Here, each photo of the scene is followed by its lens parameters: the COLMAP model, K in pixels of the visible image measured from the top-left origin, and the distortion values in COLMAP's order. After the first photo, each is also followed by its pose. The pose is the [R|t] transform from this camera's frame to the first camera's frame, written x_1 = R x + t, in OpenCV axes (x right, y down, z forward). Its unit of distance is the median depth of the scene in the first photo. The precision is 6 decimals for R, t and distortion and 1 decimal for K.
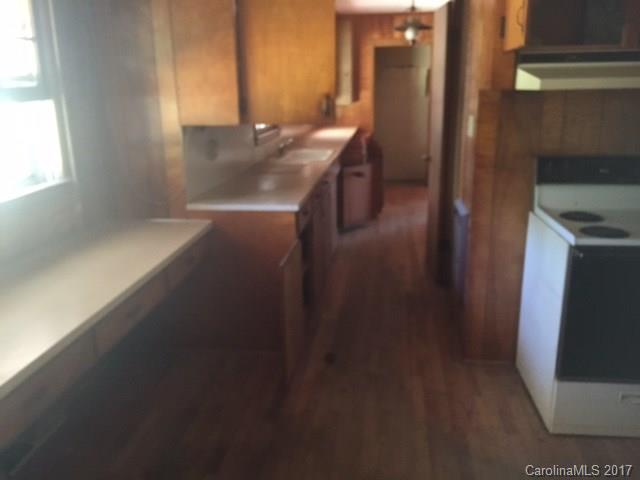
lens RADIAL K [[545.3, 0, 315.0], [0, 545.3, 238.2], [0, 0, 1]] dist [0.097274, -0.155635]
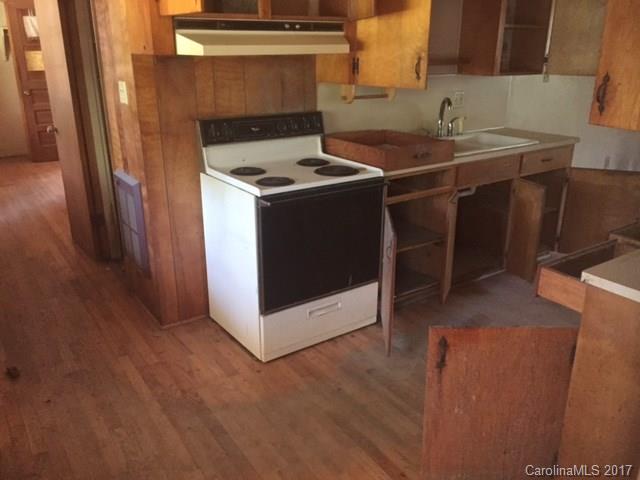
lens RADIAL K [[545.3, 0, 315.0], [0, 545.3, 238.2], [0, 0, 1]] dist [0.097274, -0.155635]
pose [[0.760992, -0.199443, 0.617345, -0.131096], [0.163926, 0.979808, 0.114473, -0.010598], [-0.627710, 0.014086, 0.778320, 0.045067]]
